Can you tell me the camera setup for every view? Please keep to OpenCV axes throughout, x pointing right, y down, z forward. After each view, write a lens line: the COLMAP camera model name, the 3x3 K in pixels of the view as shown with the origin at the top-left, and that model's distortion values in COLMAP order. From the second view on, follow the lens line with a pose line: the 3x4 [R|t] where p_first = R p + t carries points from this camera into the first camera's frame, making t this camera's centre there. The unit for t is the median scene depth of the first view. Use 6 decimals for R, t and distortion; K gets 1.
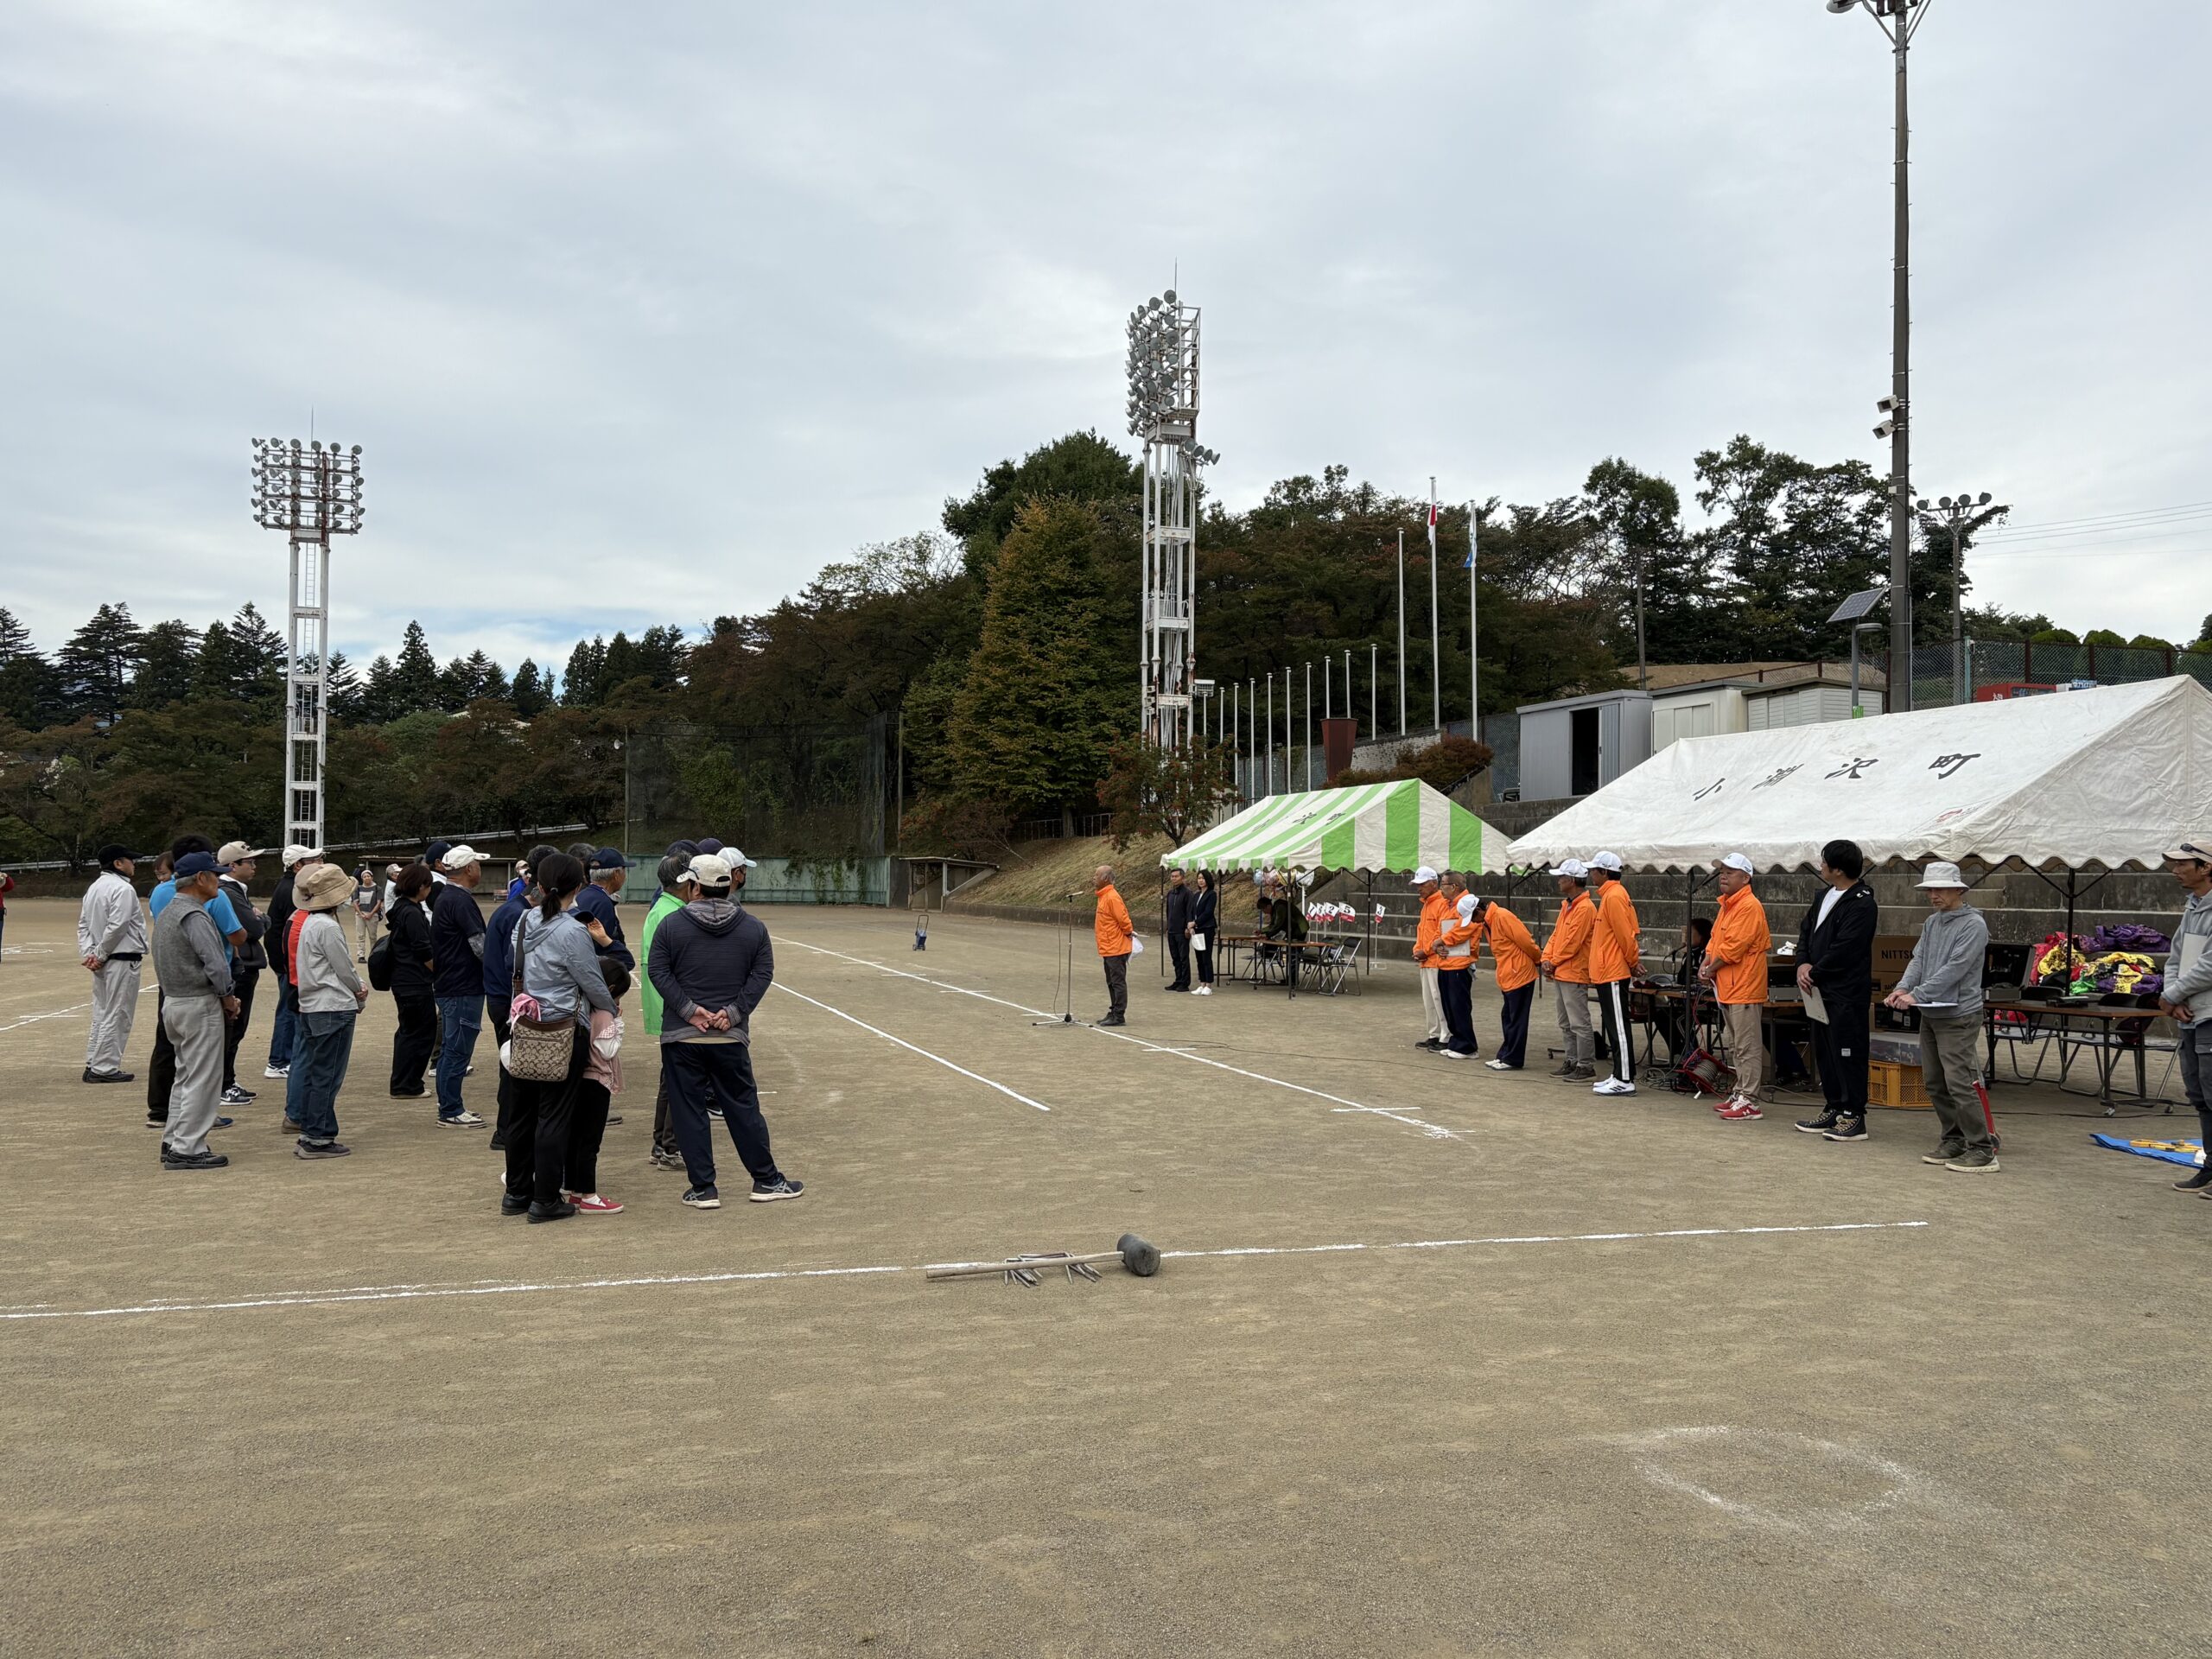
lens RADIAL K [[1746.1, 0, 1115.4], [0, 1746.1, 860.9], [0, 0, 1]] dist [0.087288, -0.021410]
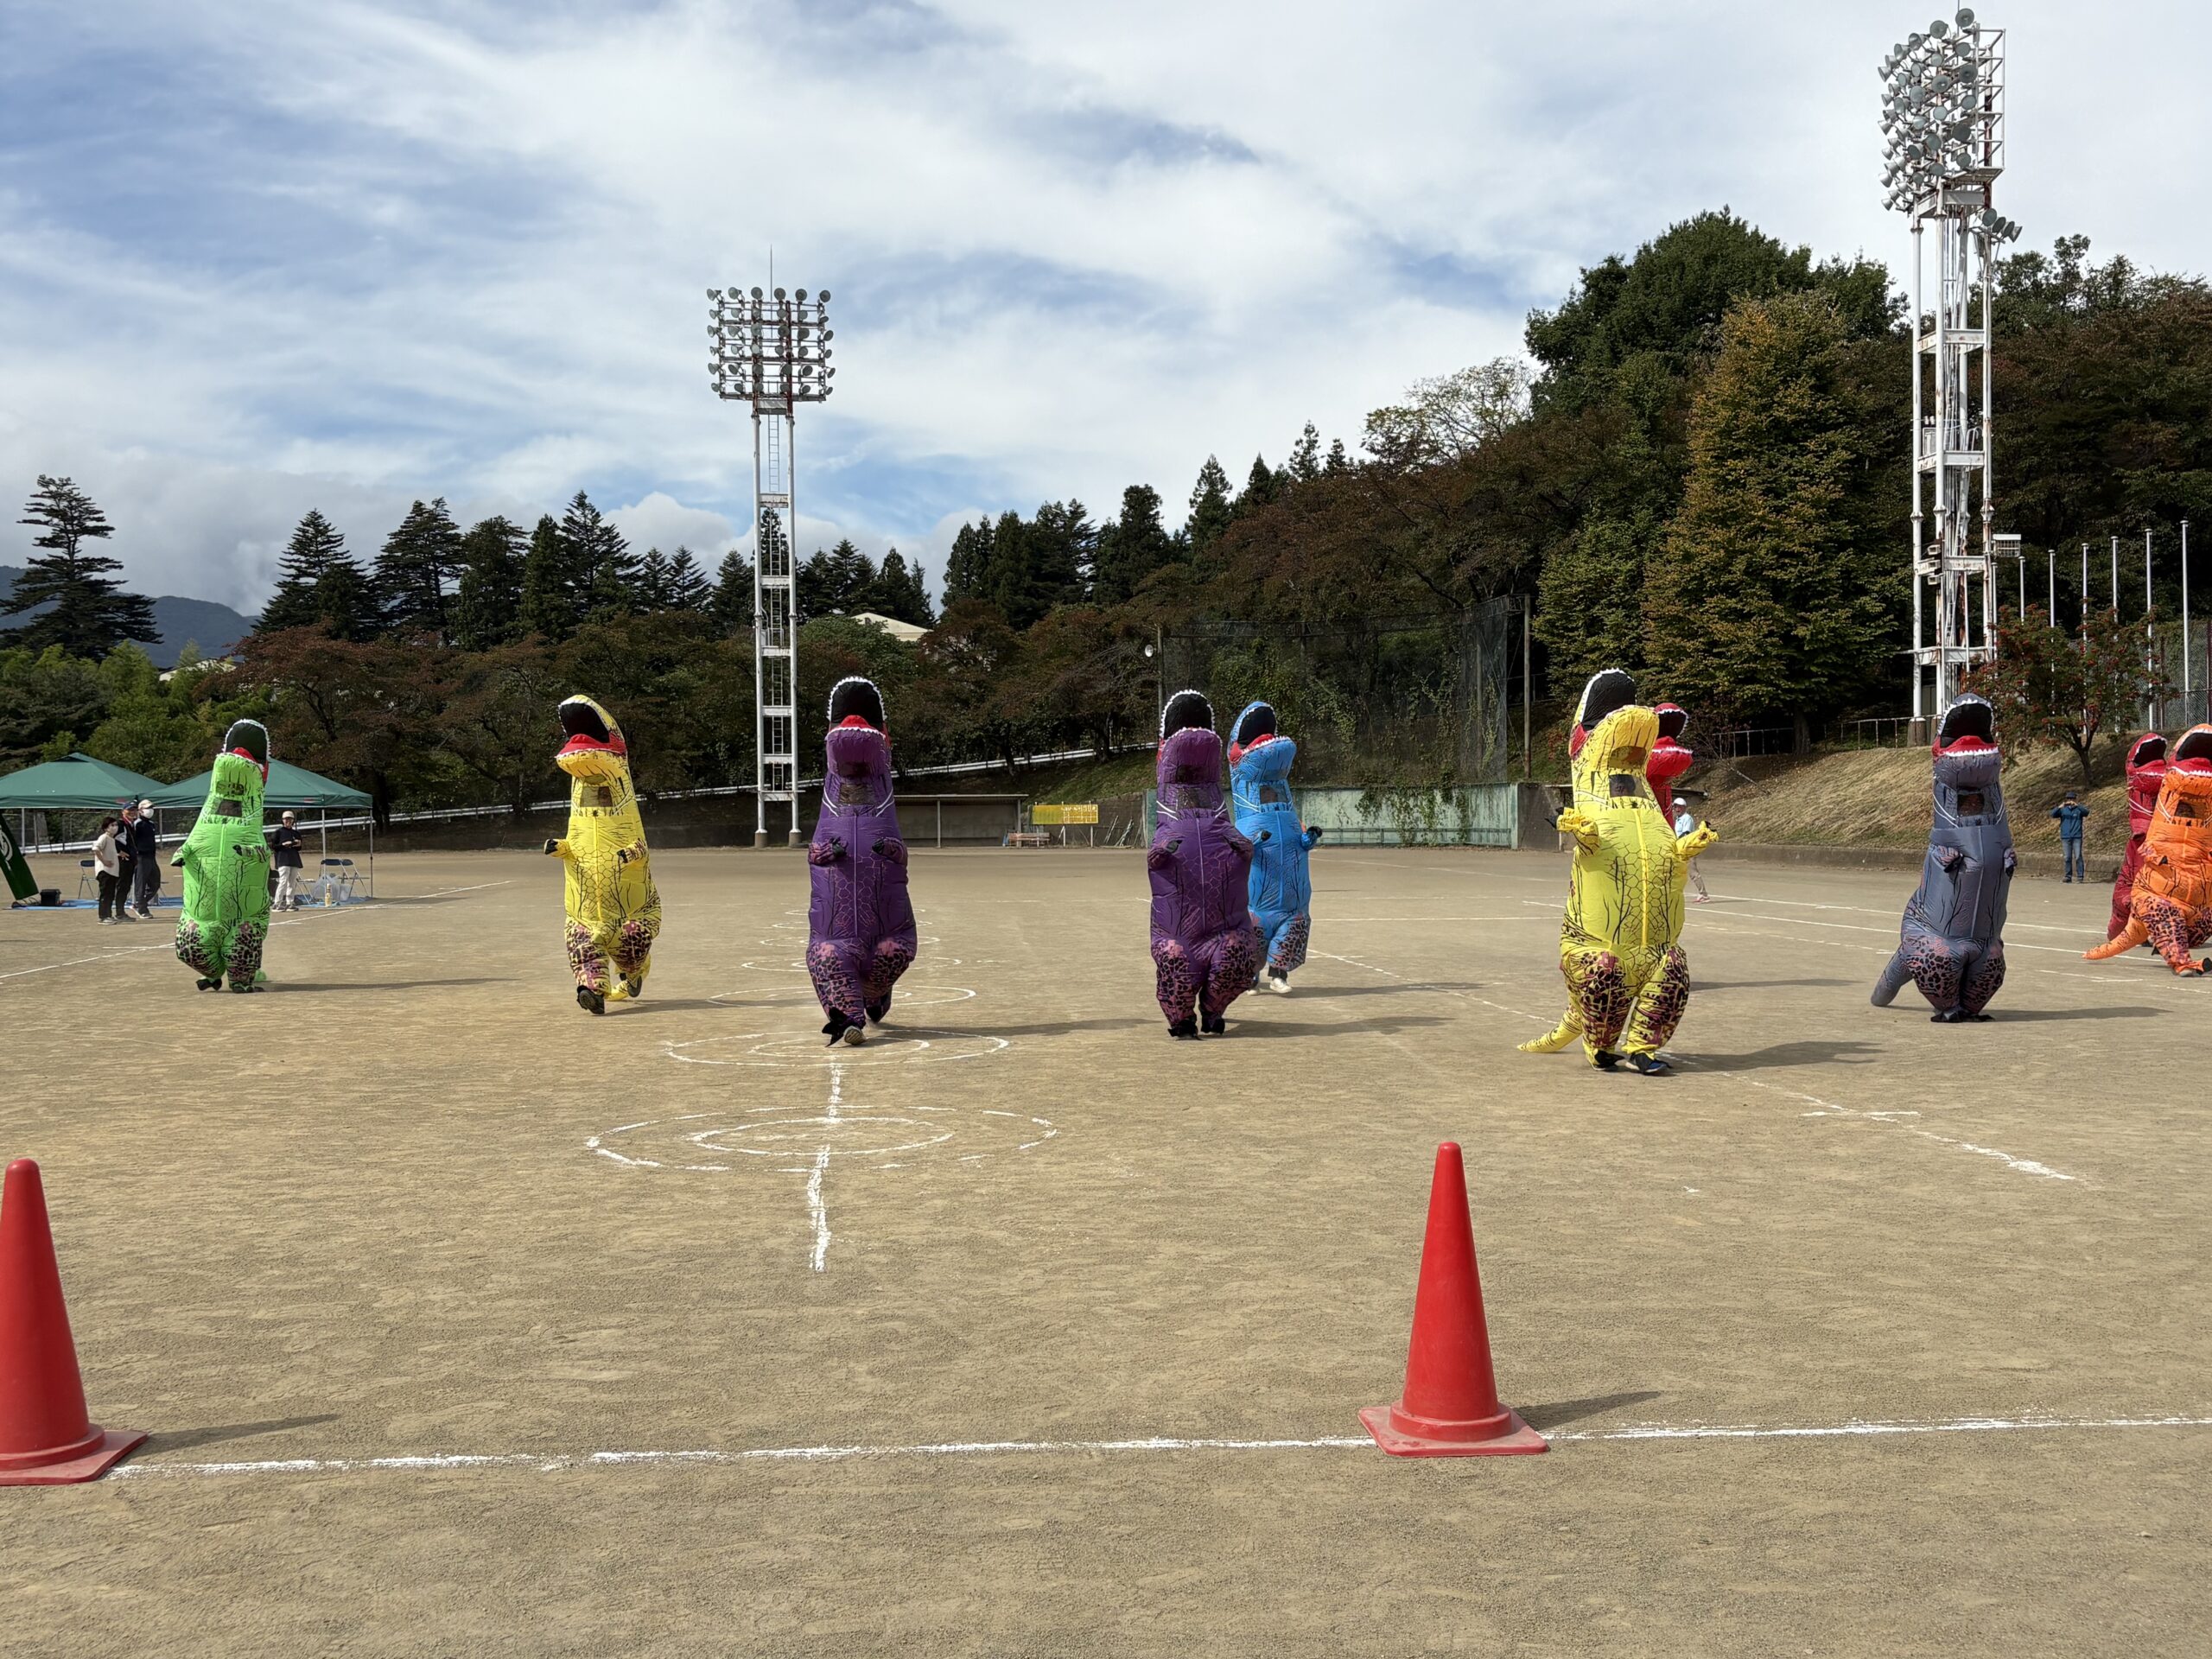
lens RADIAL K [[2283.4, 0, 1117.5], [0, 2283.4, 823.5], [0, 0, 1]] dist [0.044496, 0.000000]
pose [[0.985124, -0.014177, -0.171262, -0.141441], [0.016574, 0.999784, 0.012575, -0.000528], [0.171047, -0.015227, 0.985145, -0.017002]]
